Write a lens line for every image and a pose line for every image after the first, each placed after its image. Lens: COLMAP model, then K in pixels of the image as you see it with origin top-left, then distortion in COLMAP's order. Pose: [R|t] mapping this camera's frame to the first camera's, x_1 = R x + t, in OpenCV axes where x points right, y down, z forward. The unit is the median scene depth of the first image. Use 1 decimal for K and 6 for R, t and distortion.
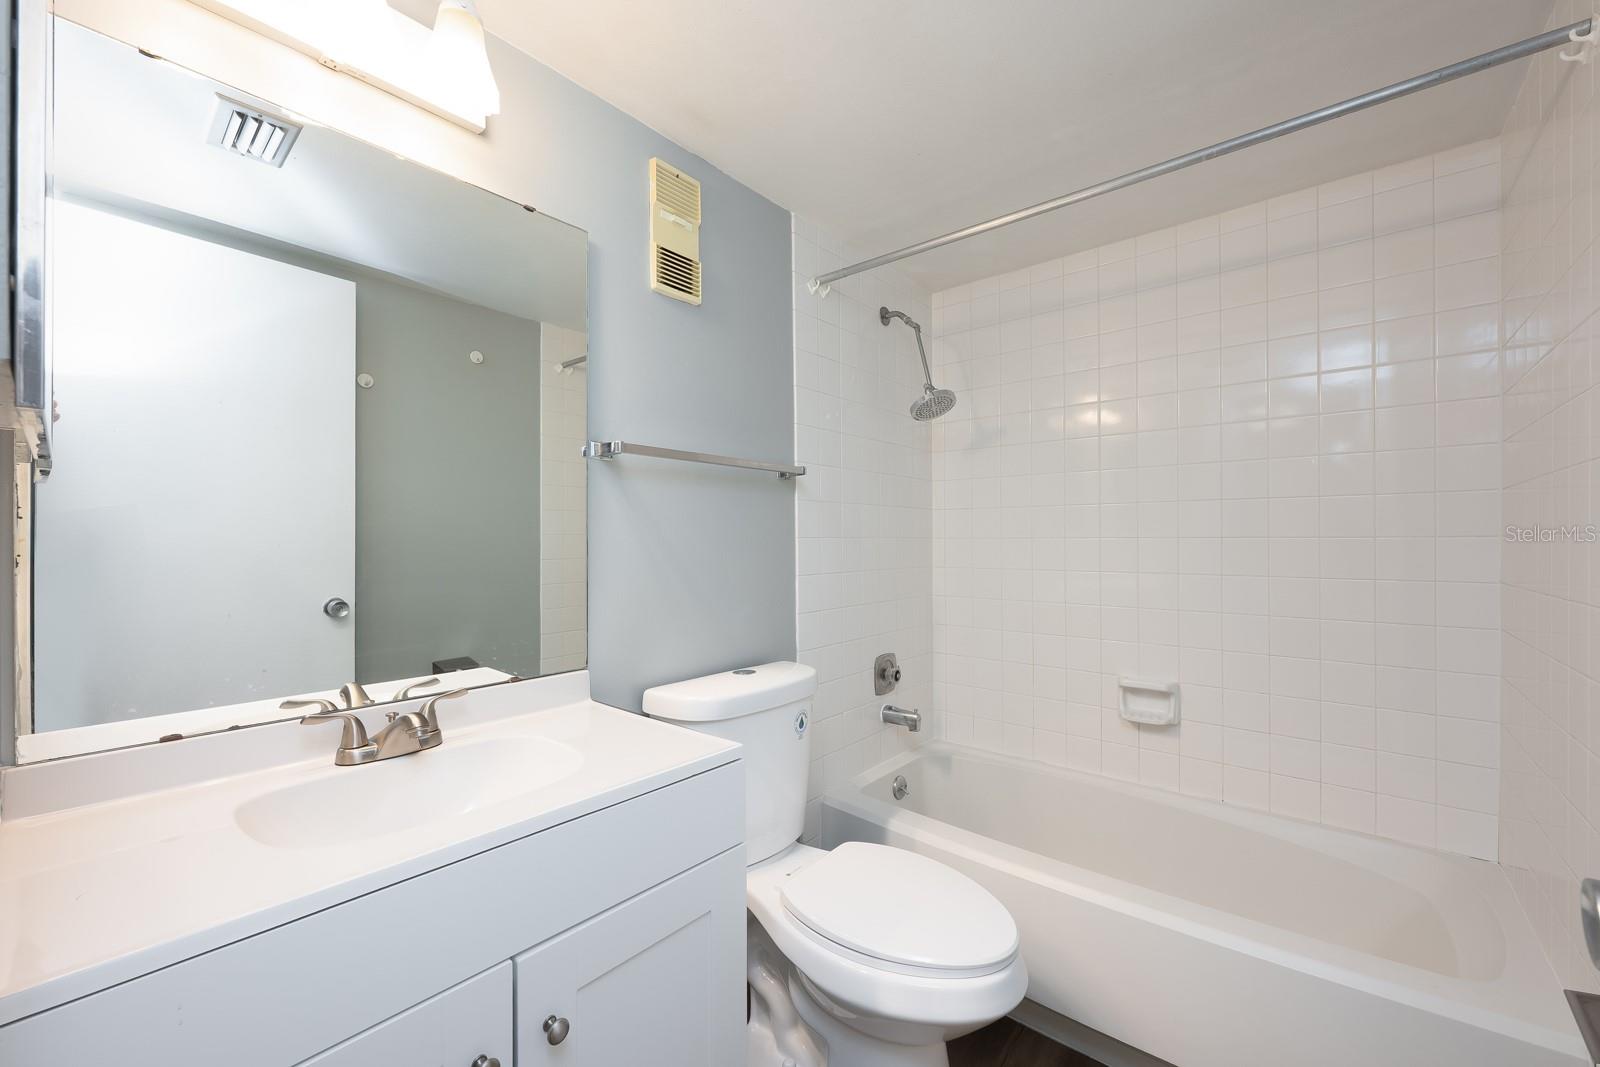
lens RADIAL K [[653.6, 0, 801.4], [0, 653.6, 536.9], [0, 0, 1]] dist [0.000975, 0.000233]
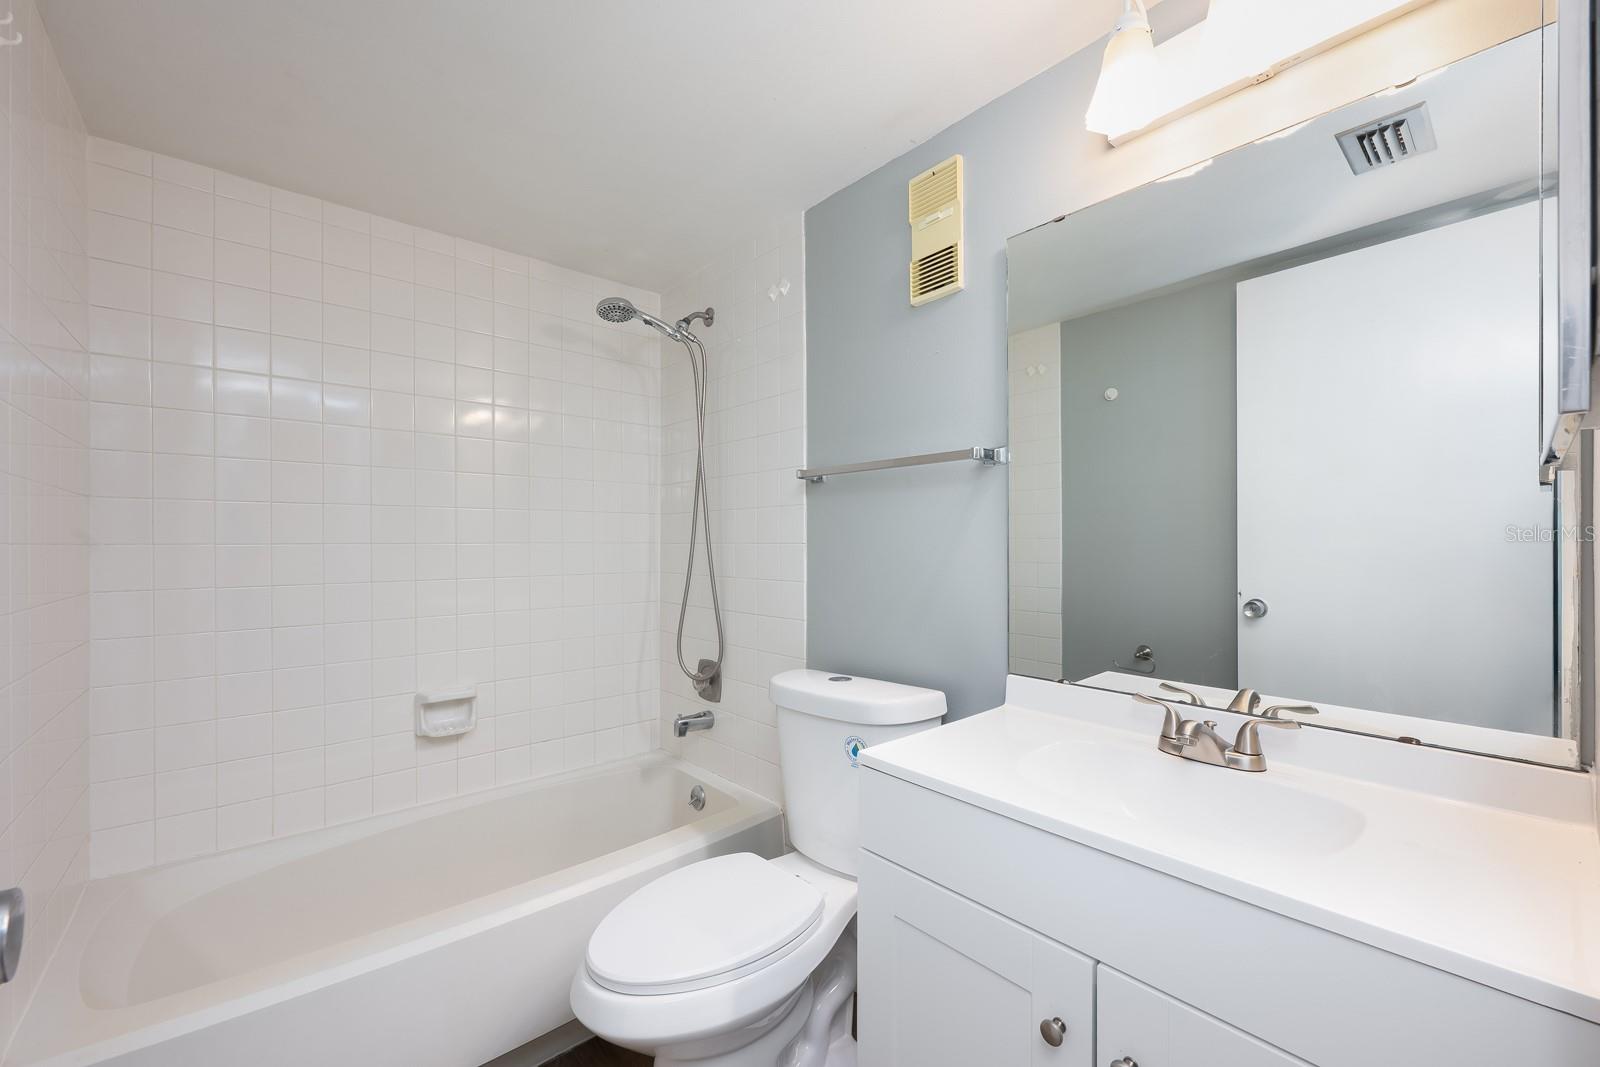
lens RADIAL K [[634.8, 0, 797.6], [0, 634.8, 537.2], [0, 0, 1]] dist [-0.000715, -0.000057]
pose [[-0.151679, -0.010609, -0.988373, 0.583599], [0.002220, 0.999936, -0.011074, 0.002196], [0.988427, -0.003874, -0.151646, 0.707161]]
